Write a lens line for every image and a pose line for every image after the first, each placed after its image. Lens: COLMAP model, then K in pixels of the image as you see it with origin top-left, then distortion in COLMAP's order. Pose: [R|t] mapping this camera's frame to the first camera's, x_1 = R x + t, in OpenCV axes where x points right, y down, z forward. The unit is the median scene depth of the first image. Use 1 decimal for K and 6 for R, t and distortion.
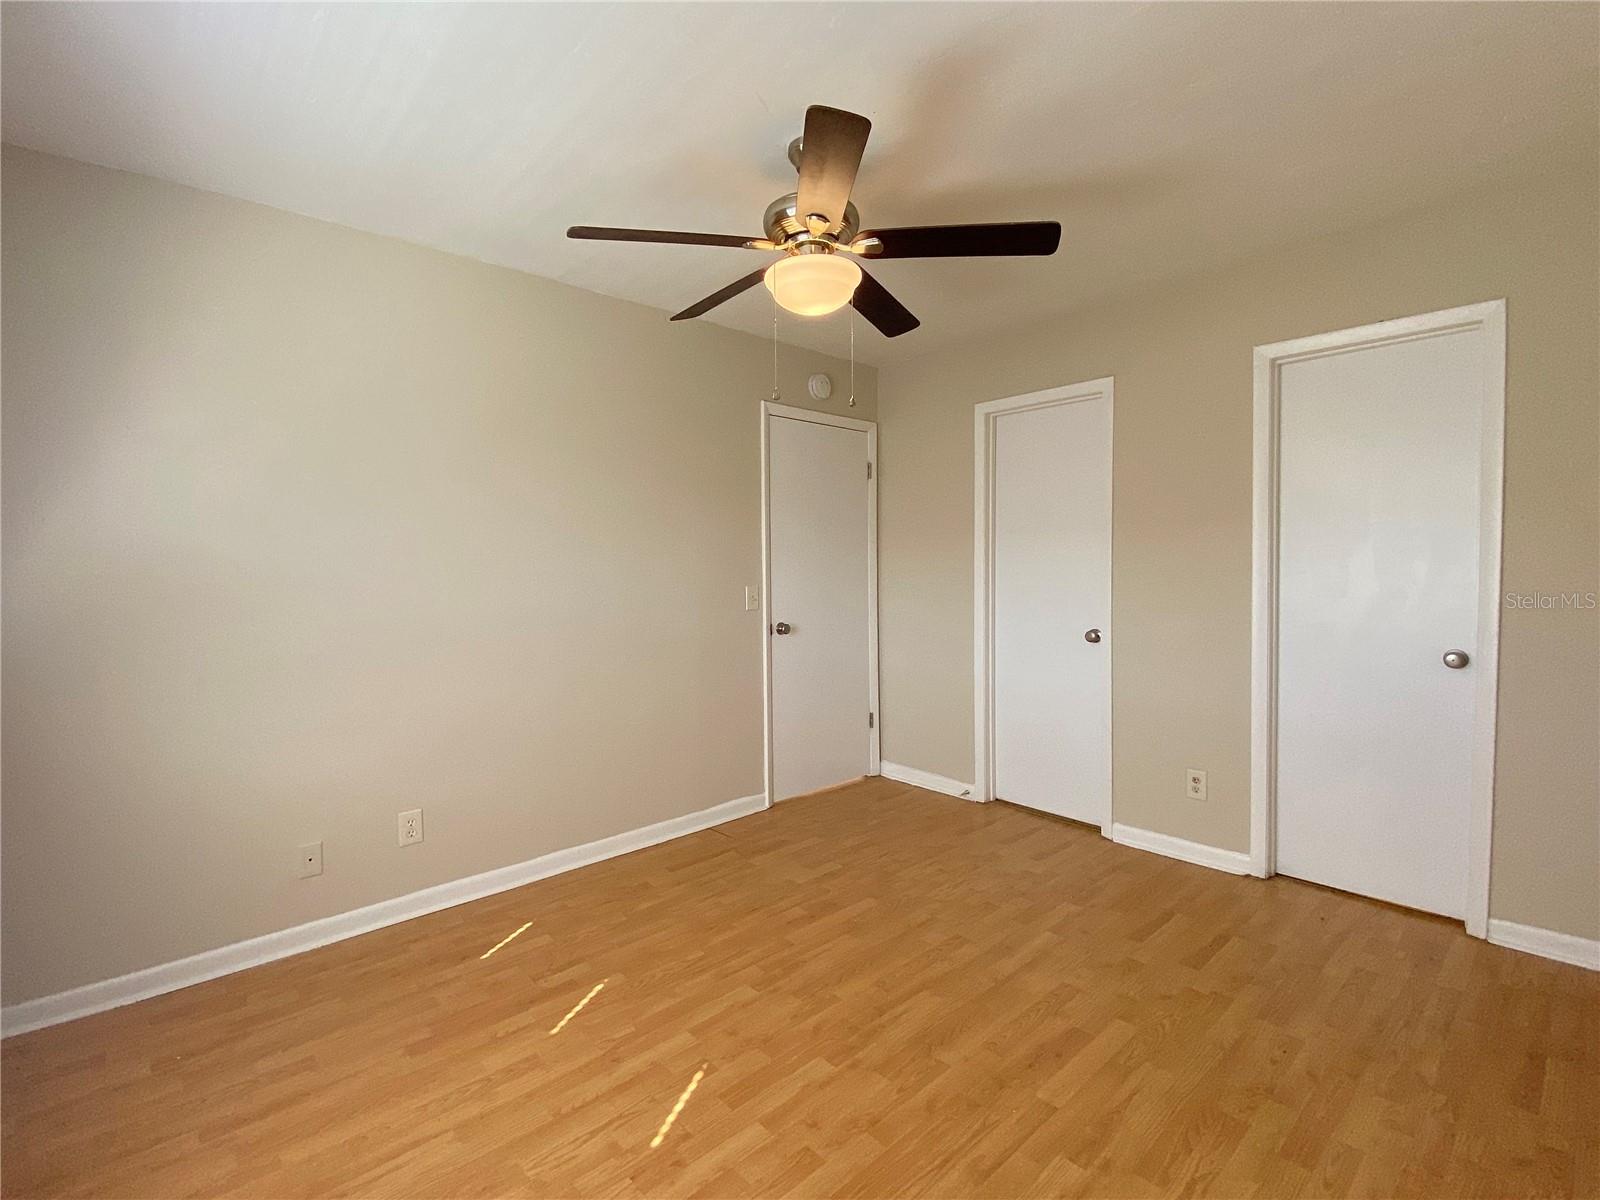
lens RADIAL K [[737.3, 0, 800.2], [0, 737.3, 593.5], [0, 0, 1]] dist [-0.002126, -0.000351]
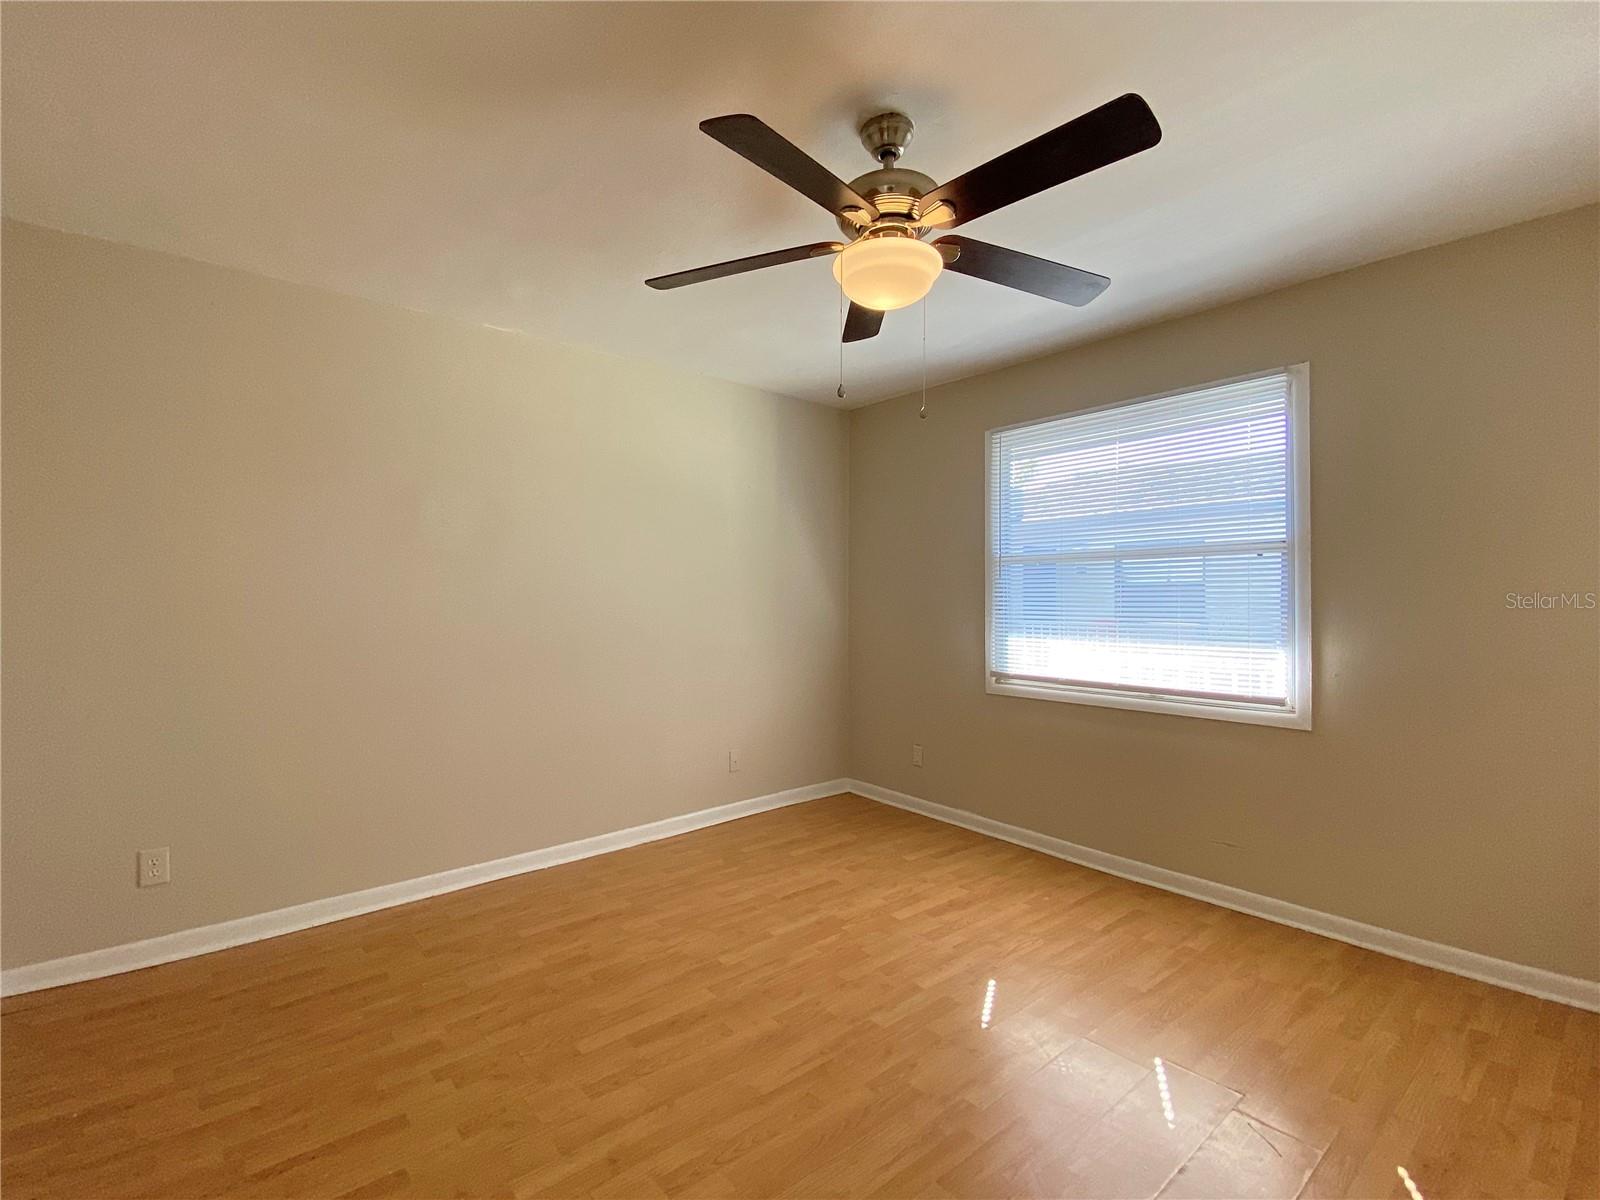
lens RADIAL K [[737.3, 0, 800.1], [0, 737.3, 597.7], [0, 0, 1]] dist [-0.002126, -0.000351]
pose [[-0.999241, 0.009862, 0.037687, 0.104304], [0.011302, 0.999206, 0.038194, -0.070058], [-0.037280, 0.038591, -0.998559, 2.083215]]
